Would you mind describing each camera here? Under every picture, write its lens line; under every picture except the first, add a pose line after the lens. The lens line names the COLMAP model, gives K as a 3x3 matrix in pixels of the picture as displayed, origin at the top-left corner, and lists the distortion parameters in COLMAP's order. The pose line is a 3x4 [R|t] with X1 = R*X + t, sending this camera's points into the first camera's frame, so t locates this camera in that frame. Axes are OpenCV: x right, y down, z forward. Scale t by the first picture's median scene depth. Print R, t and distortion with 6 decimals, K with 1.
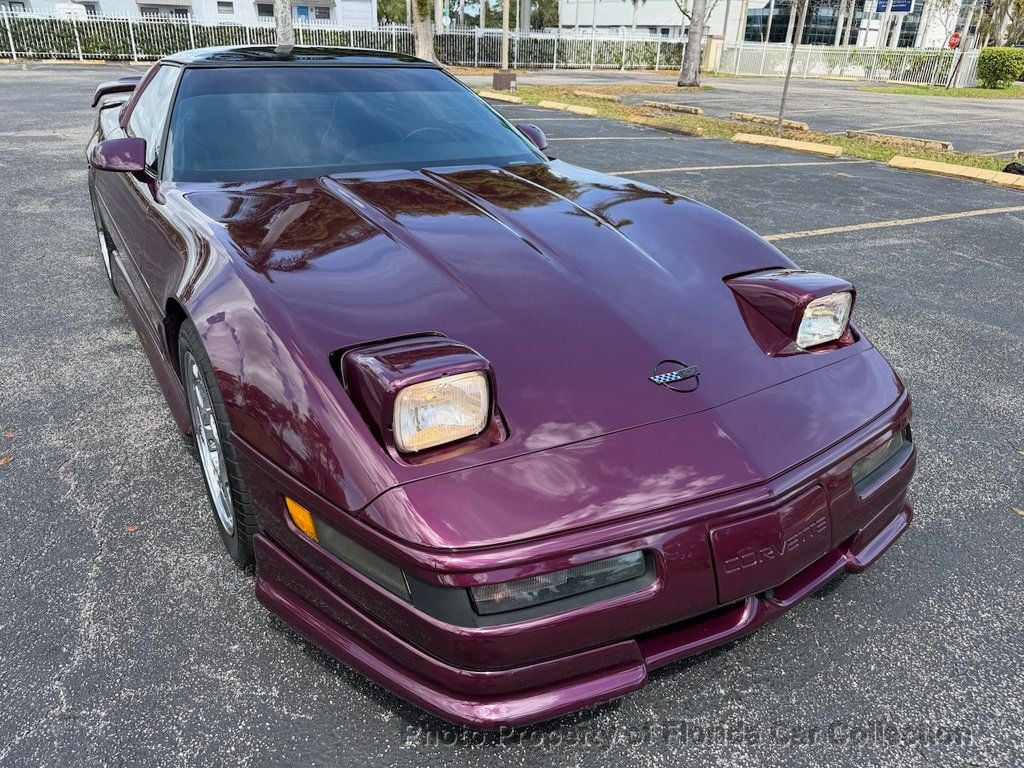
lens RADIAL K [[729.7, 0, 515.2], [0, 729.7, 389.5], [0, 0, 1]] dist [0.012438, -0.017636]
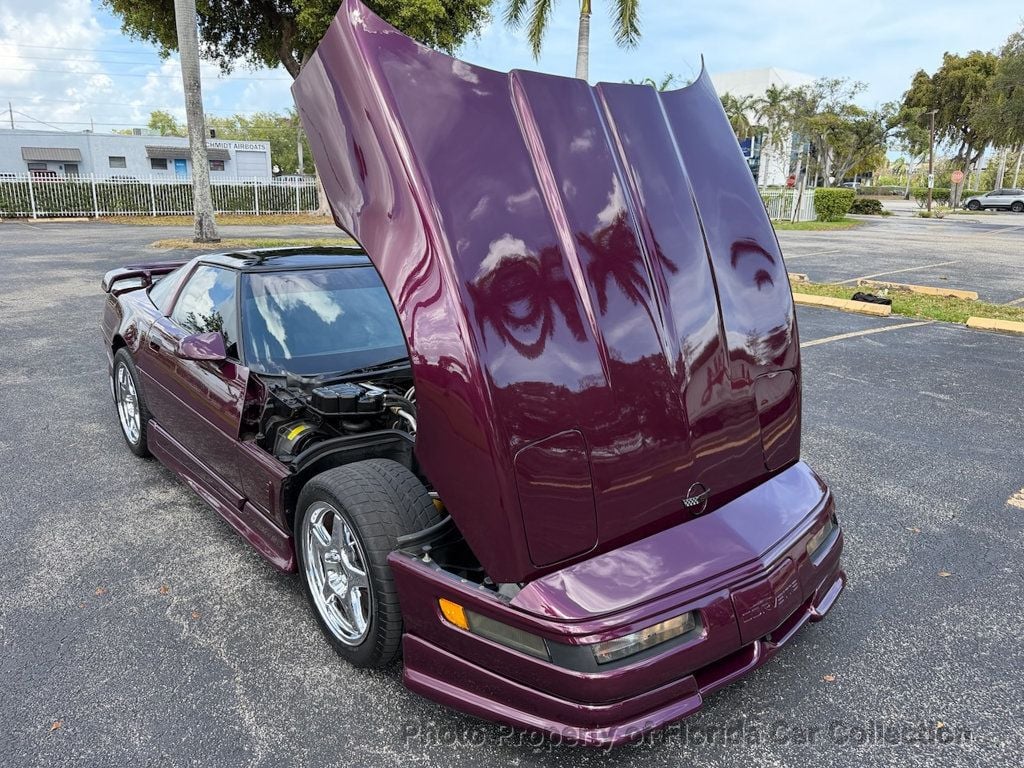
lens RADIAL K [[729.7, 0, 520.1], [0, 729.7, 387.7], [0, 0, 1]] dist [0.012438, -0.017636]
pose [[0.987574, -0.058030, 0.146049, -0.057187], [0.082072, 0.982973, -0.164401, -0.001888], [-0.134022, 0.174345, 0.975521, -0.077460]]
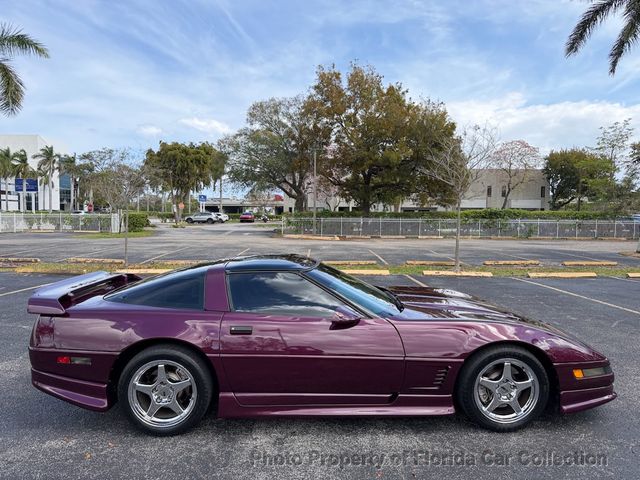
lens RADIAL K [[455.1, 0, 330.2], [0, 455.1, 245.4], [0, 0, 1]] dist [0.021140, -0.023084]
pose [[0.487003, -0.084392, 0.869314, -0.480367], [0.381658, 0.915826, -0.124903, -0.102566], [-0.785599, 0.392609, 0.478219, 0.106145]]
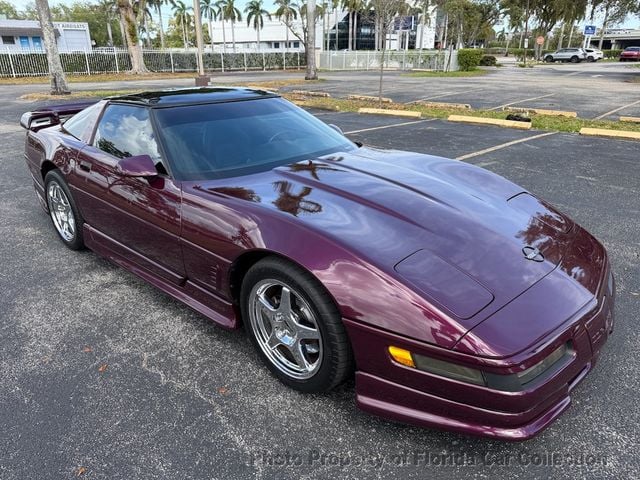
lens RADIAL K [[456.1, 0, 321.0], [0, 456.1, 247.0], [0, 0, 1]] dist [0.012438, -0.017636]
pose [[0.960614, -0.138993, 0.240628, -0.122630], [0.147931, 0.988808, -0.019394, -0.019003], [-0.235239, 0.054226, 0.970424, -0.019117]]
